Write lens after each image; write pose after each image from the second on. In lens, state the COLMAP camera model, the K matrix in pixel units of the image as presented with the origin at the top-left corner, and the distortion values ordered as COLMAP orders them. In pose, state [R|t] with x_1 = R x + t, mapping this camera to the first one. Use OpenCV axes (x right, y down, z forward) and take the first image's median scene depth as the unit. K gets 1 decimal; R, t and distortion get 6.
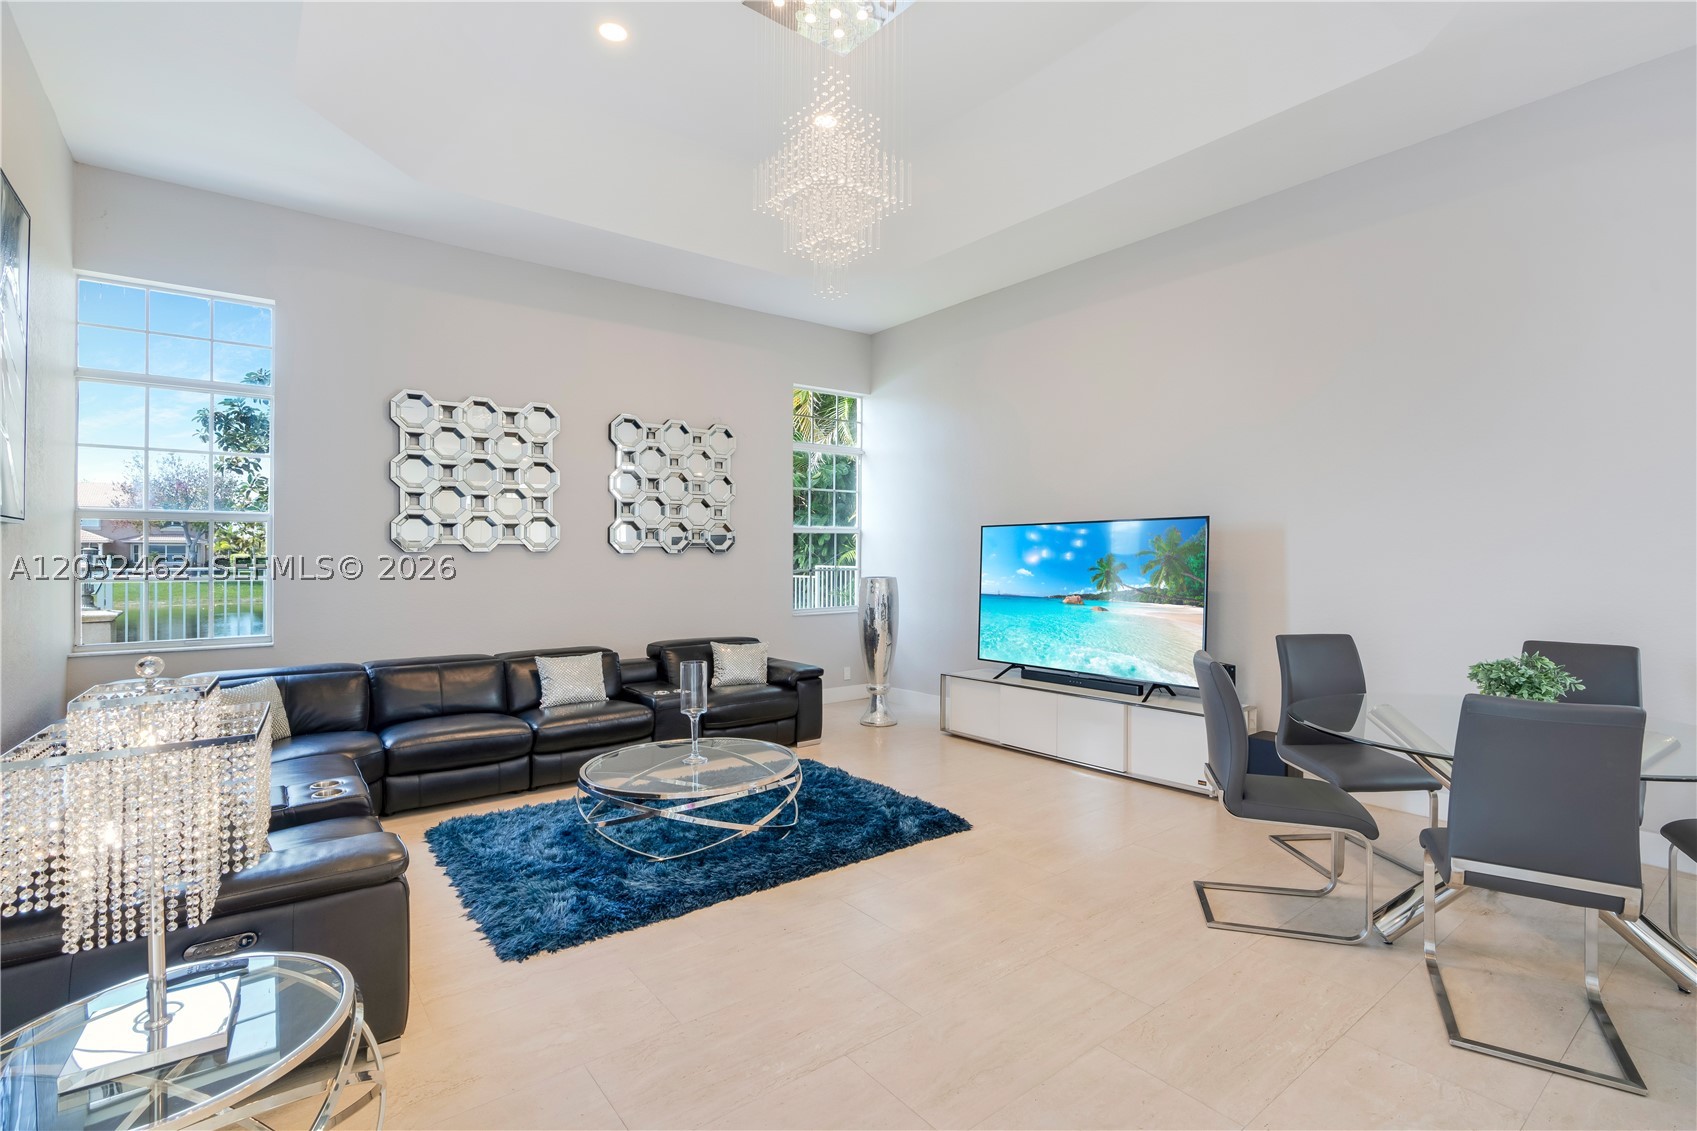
lens RADIAL K [[769.2, 0, 857.7], [0, 769.2, 554.5], [0, 0, 1]] dist [-0.011577, 0.004014]
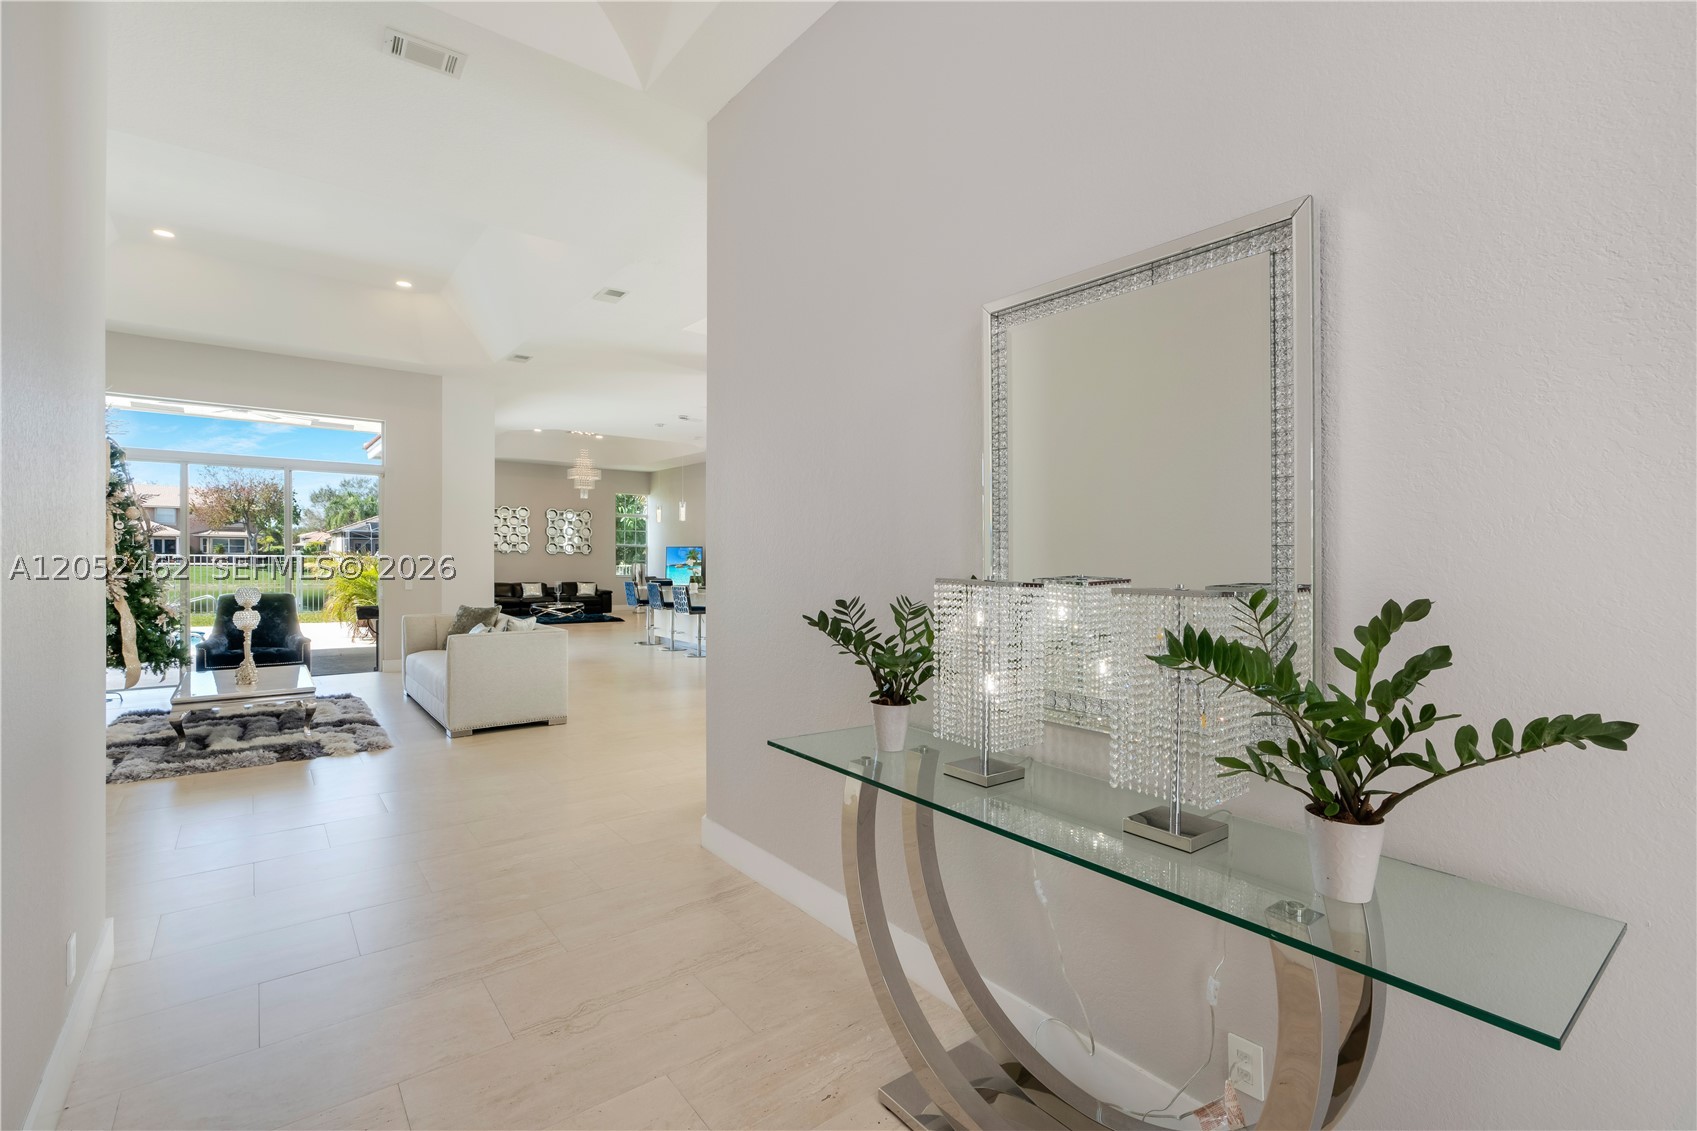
lens RADIAL K [[769.2, 0, 868.1], [0, 769.2, 573.4], [0, 0, 1]] dist [-0.011577, 0.004014]
pose [[0.999922, 0.012496, 0.000515, 1.098633], [-0.012505, 0.999582, 0.026085, -0.022031], [-0.000189, -0.026090, 0.999660, -2.365756]]
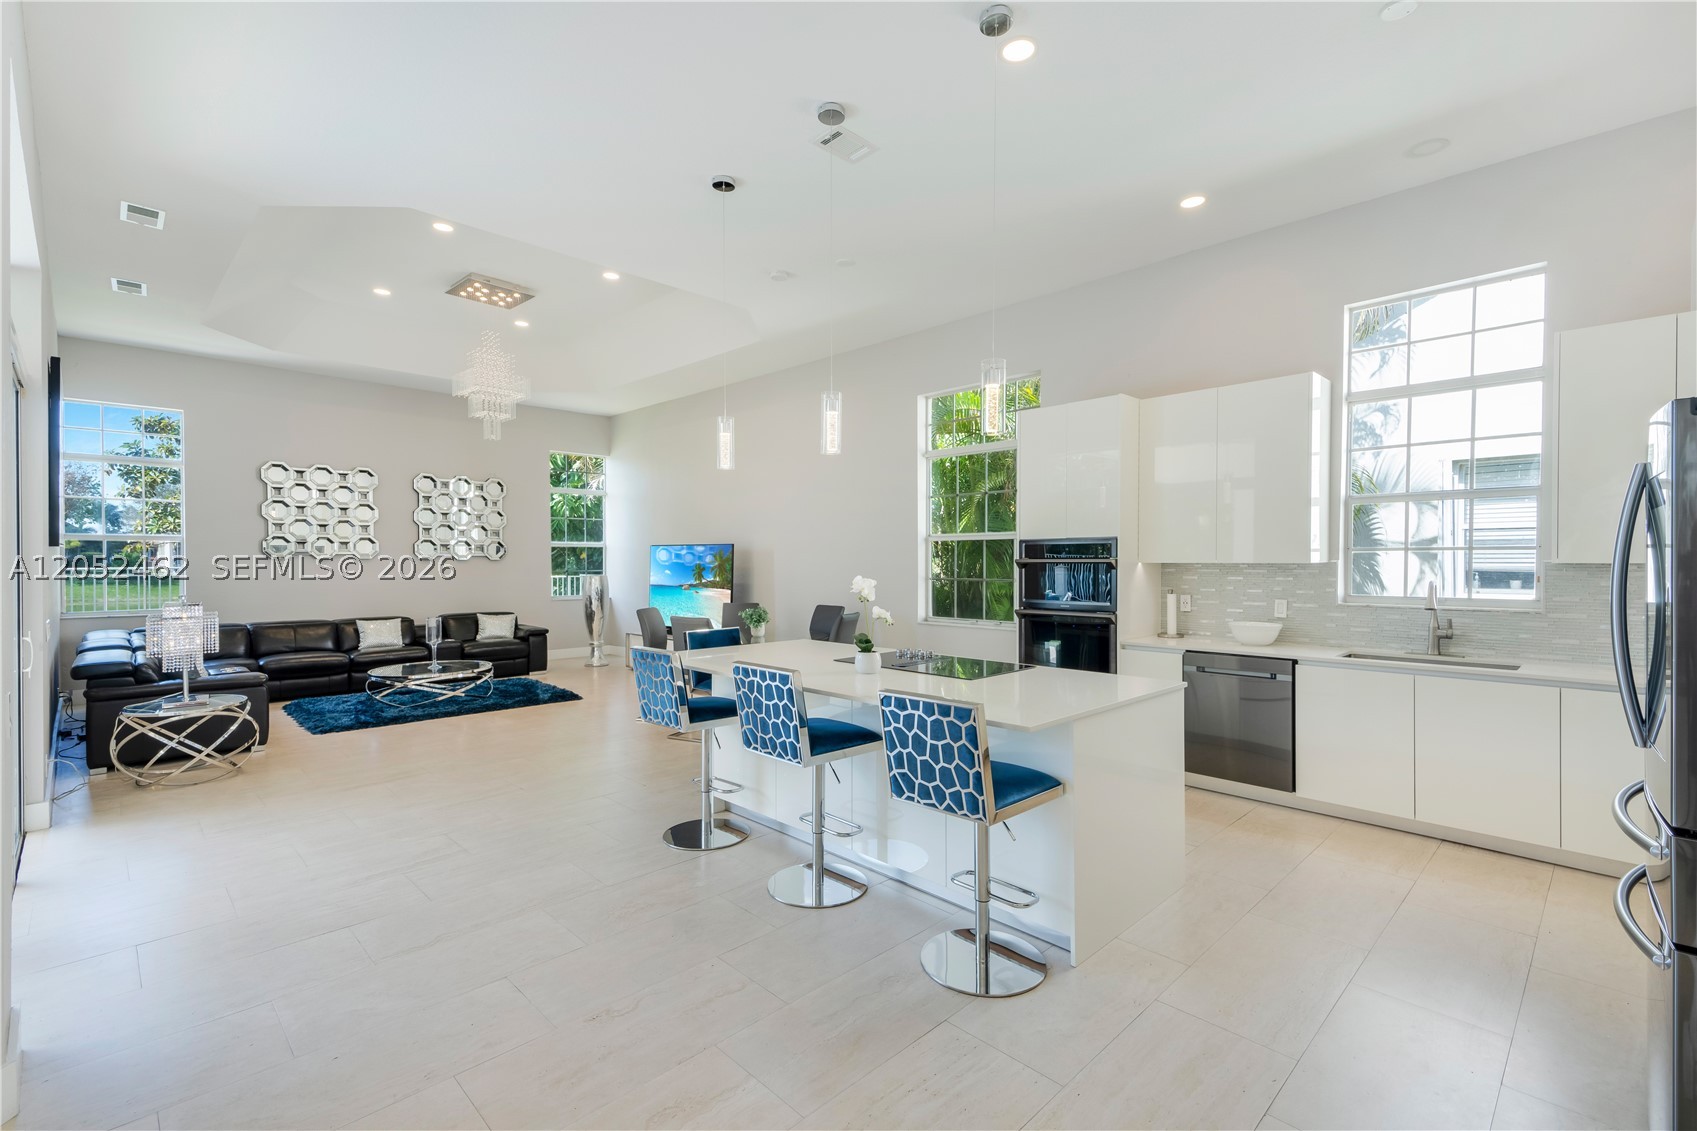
lens RADIAL K [[769.2, 0, 906.3], [0, 769.2, 576.1], [0, 0, 1]] dist [-0.011577, 0.004014]
pose [[0.989503, 0.001609, 0.144505, 0.526661], [-0.005674, 0.999599, 0.027726, -0.020639], [-0.144403, -0.028255, 0.989116, -0.833430]]
